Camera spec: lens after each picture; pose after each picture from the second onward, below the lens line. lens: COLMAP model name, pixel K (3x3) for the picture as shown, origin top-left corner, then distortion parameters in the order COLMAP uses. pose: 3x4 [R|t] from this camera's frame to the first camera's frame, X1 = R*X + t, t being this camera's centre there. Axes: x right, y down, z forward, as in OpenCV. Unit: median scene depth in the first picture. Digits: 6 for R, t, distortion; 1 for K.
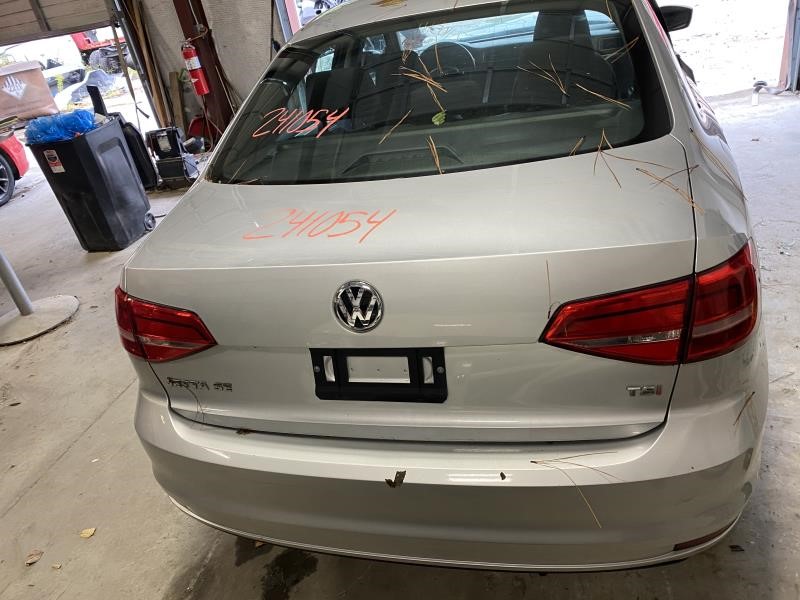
lens RADIAL K [[609.7, 0, 401.8], [0, 609.7, 299.6], [0, 0, 1]] dist [0.028049, -0.023487]
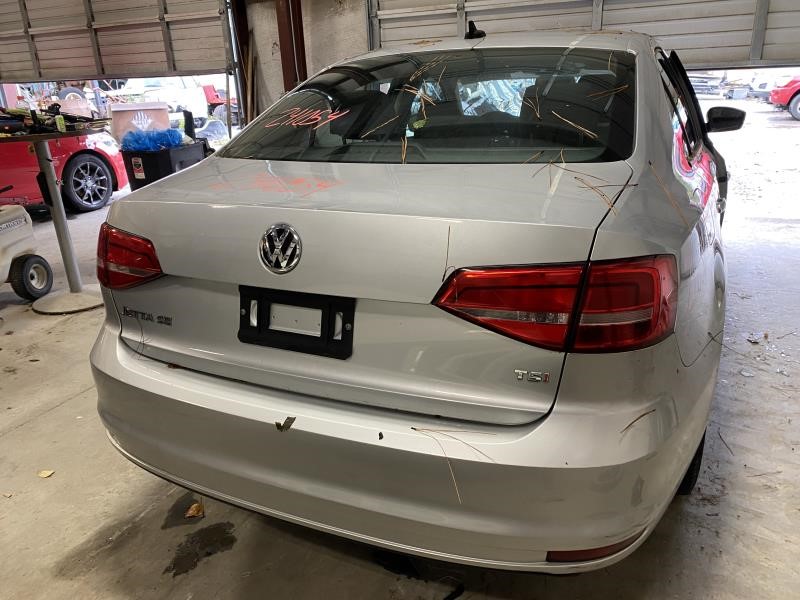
lens RADIAL K [[609.7, 0, 396.4], [0, 609.7, 298.8], [0, 0, 1]] dist [0.028049, -0.023487]
pose [[0.974035, 0.183565, -0.132511, 0.224355], [-0.200653, 0.971029, -0.129770, 0.154393], [0.104851, 0.152990, 0.982650, -0.016470]]
